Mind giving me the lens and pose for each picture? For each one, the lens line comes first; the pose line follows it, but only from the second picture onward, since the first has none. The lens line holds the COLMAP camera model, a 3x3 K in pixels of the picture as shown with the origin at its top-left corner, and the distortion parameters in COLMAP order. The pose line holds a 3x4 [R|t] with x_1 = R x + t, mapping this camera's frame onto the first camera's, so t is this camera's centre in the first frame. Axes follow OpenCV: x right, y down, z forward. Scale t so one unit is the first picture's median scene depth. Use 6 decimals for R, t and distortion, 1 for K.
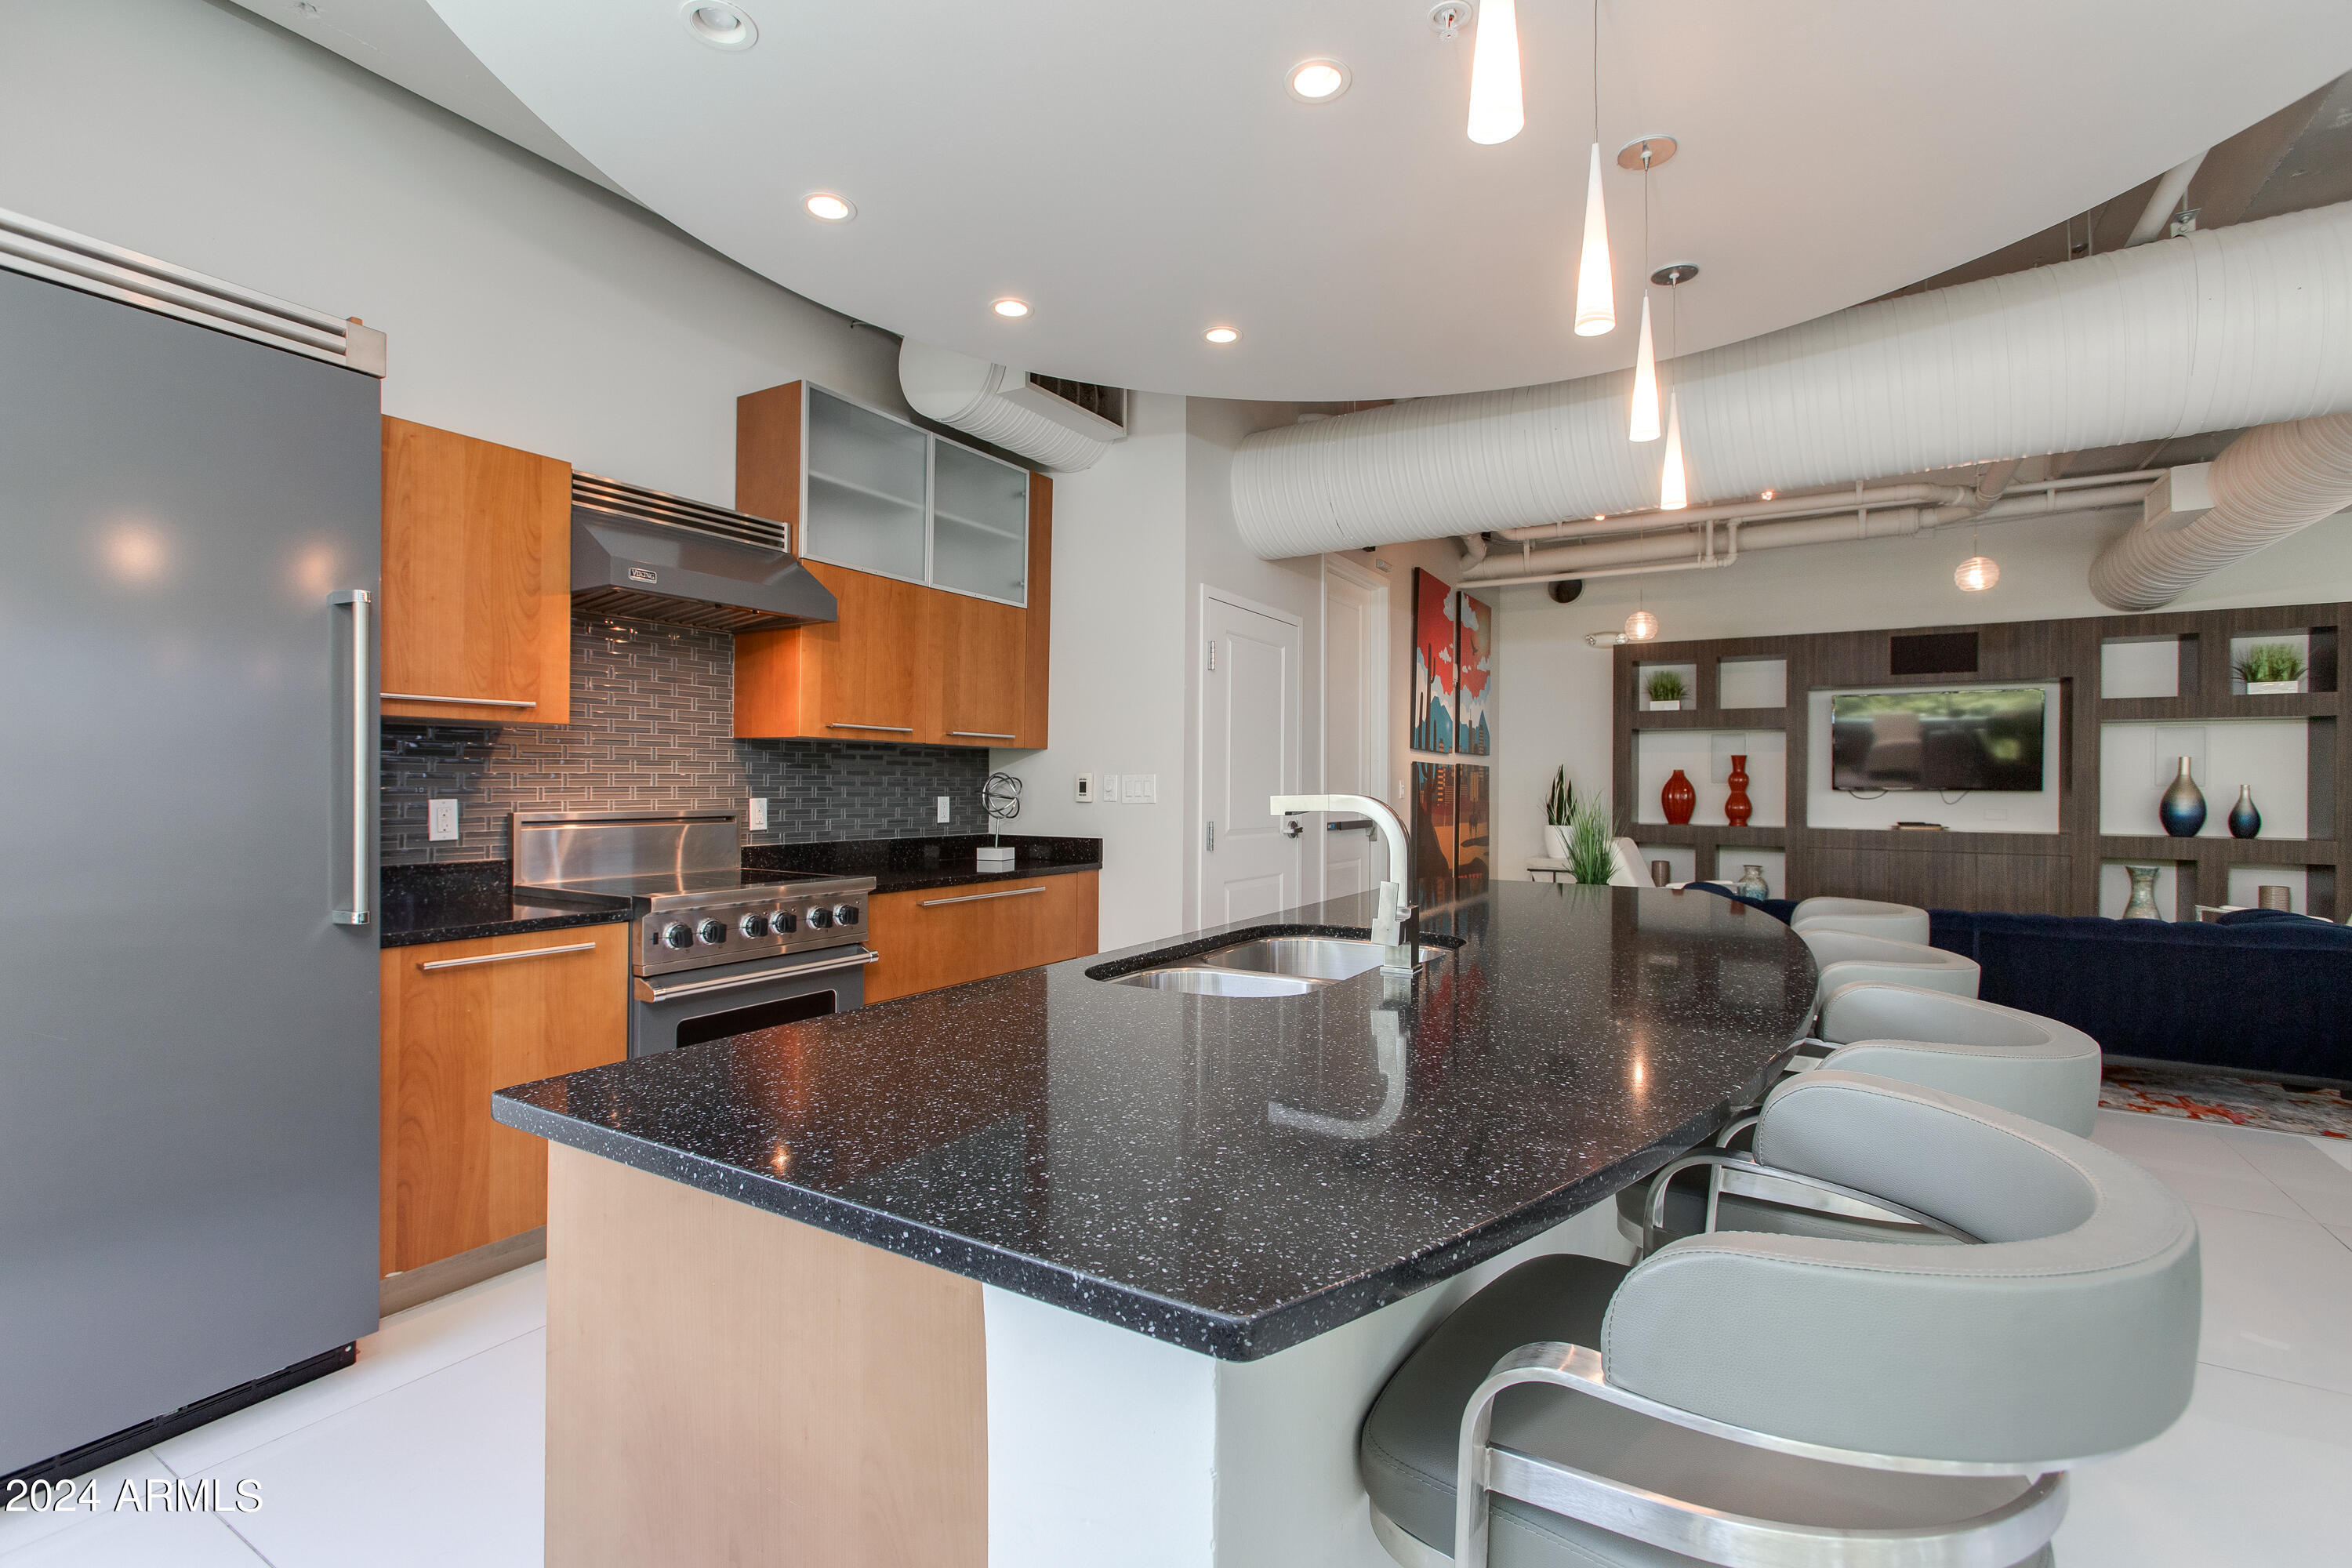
lens RADIAL K [[1056.5, 0, 1182.3], [0, 1056.5, 783.1], [0, 0, 1]] dist [0.001150, 0.000552]
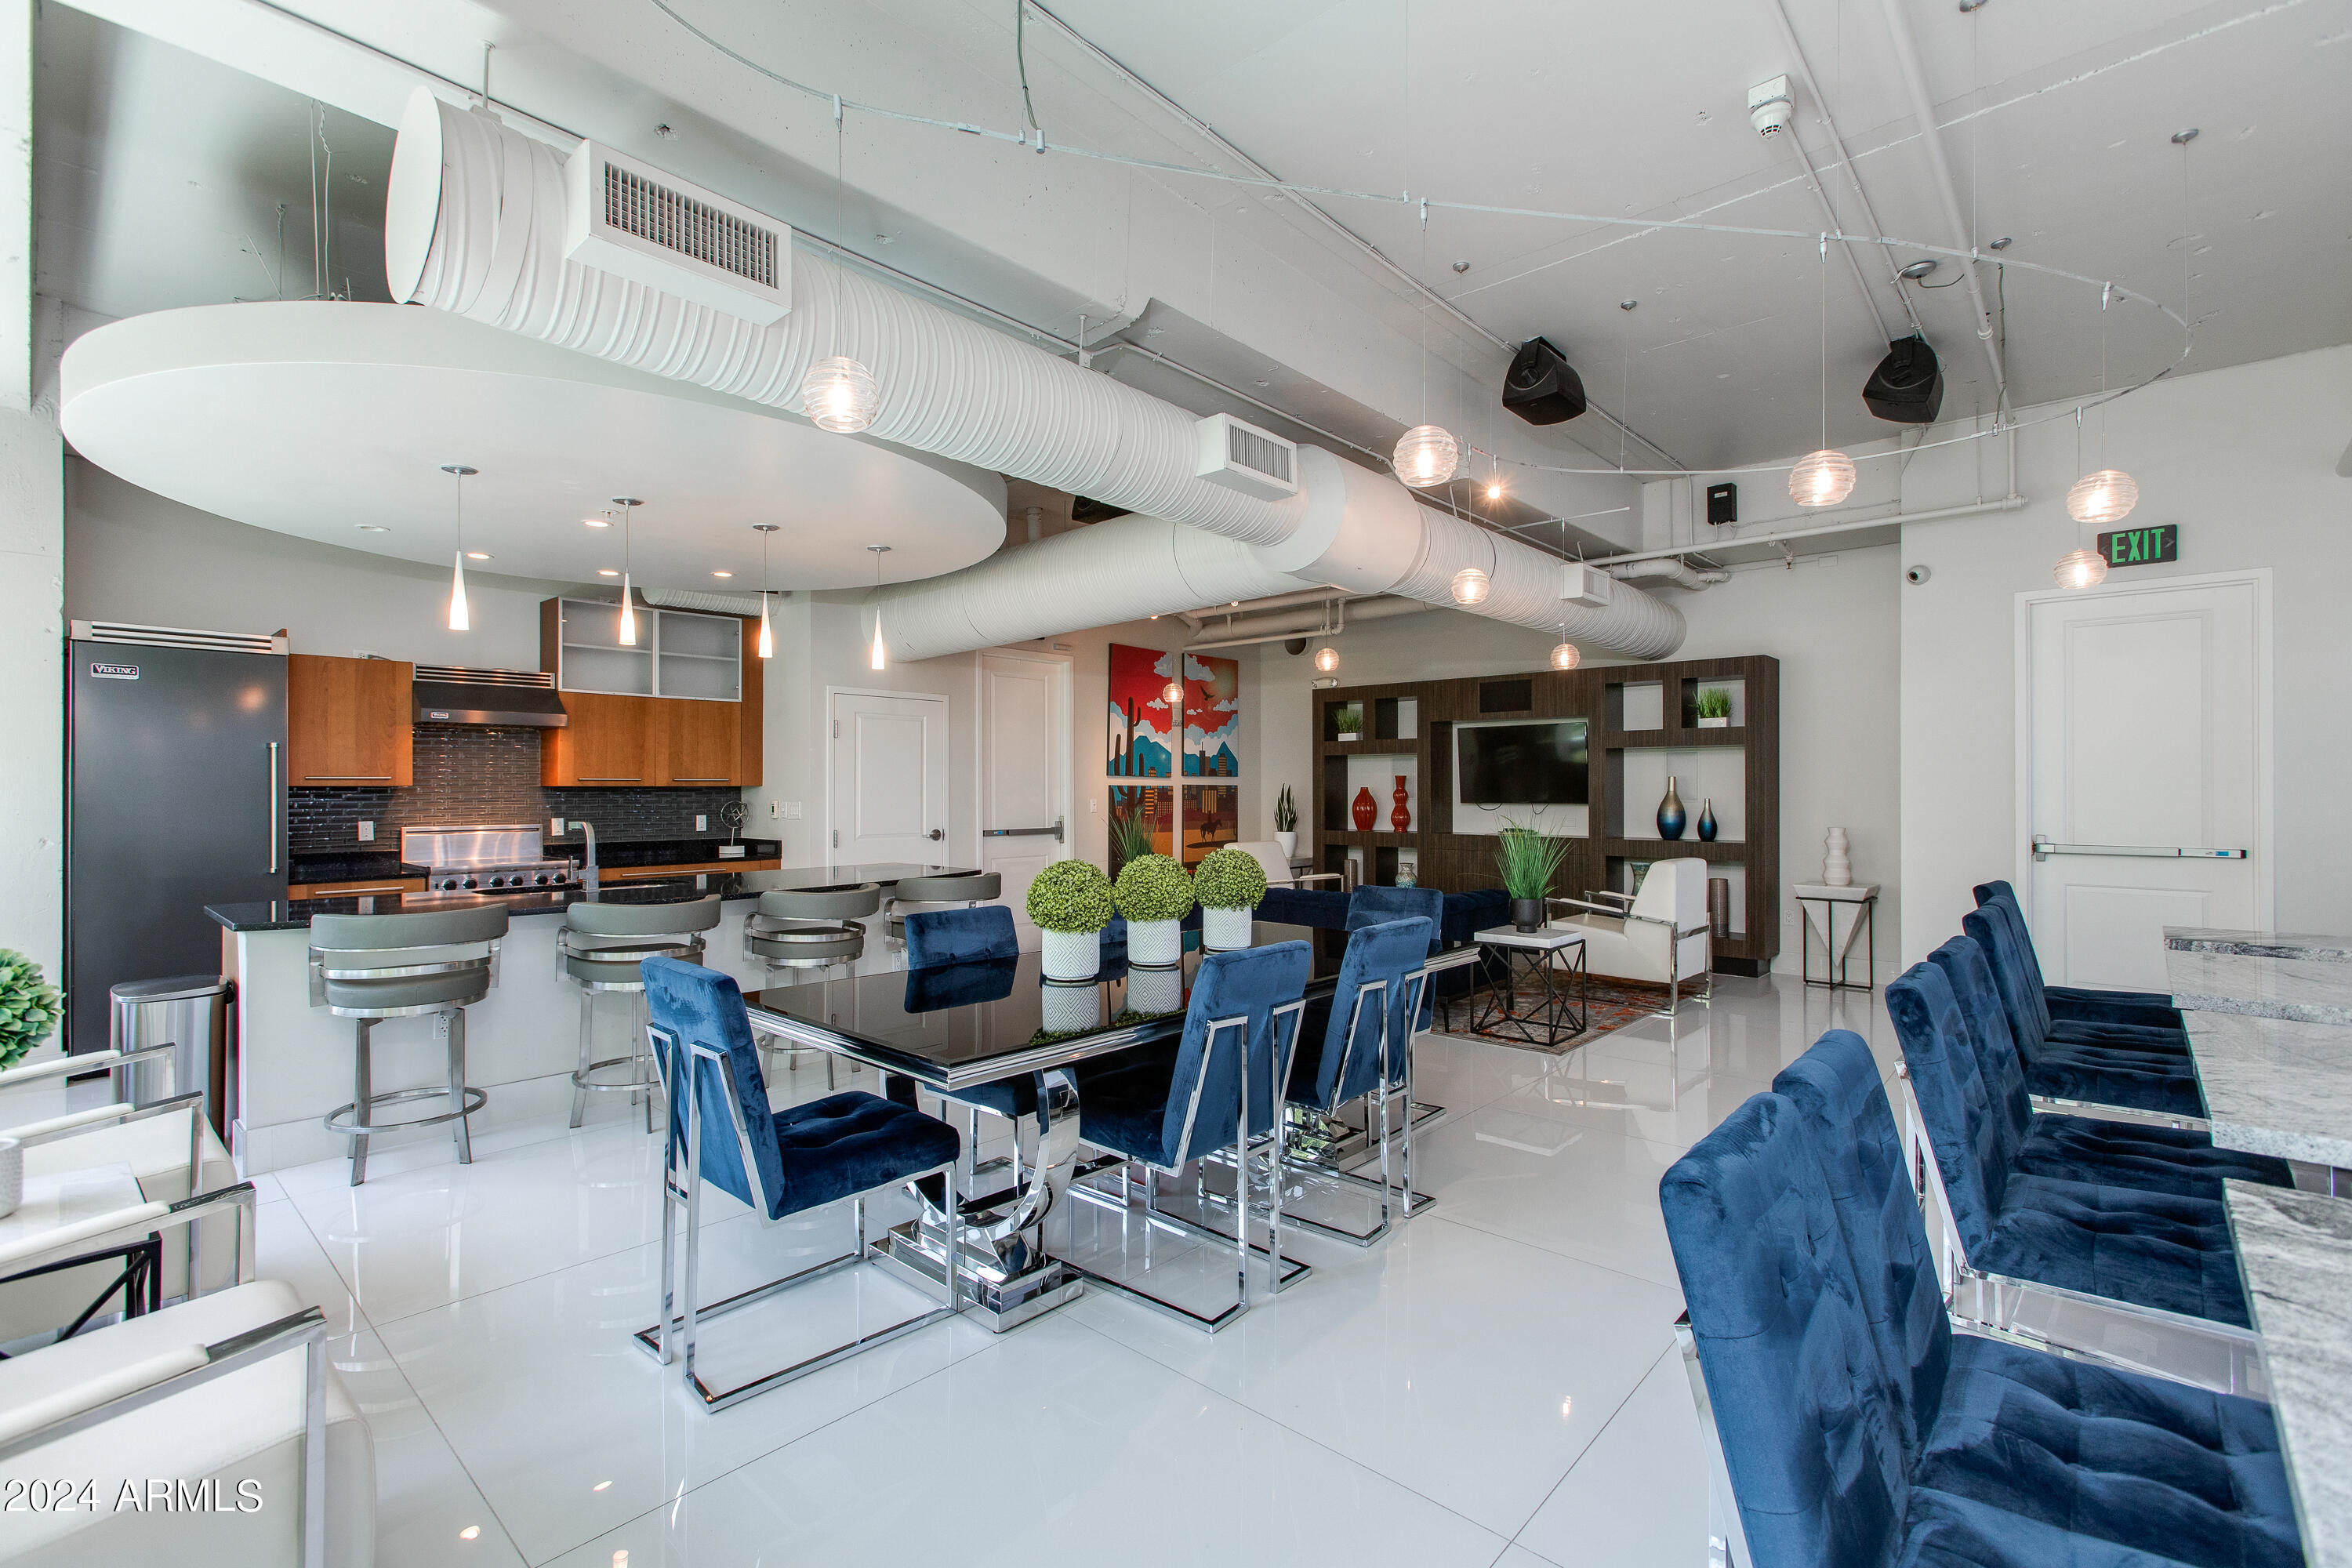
lens RADIAL K [[1056.5, 0, 1168.7], [0, 1056.5, 787.6], [0, 0, 1]] dist [0.001150, 0.000552]
pose [[0.980608, -0.009471, -0.195753, 0.622295], [0.009501, 0.999955, -0.000783, -0.017142], [0.195751, -0.001092, 0.980653, -0.367449]]
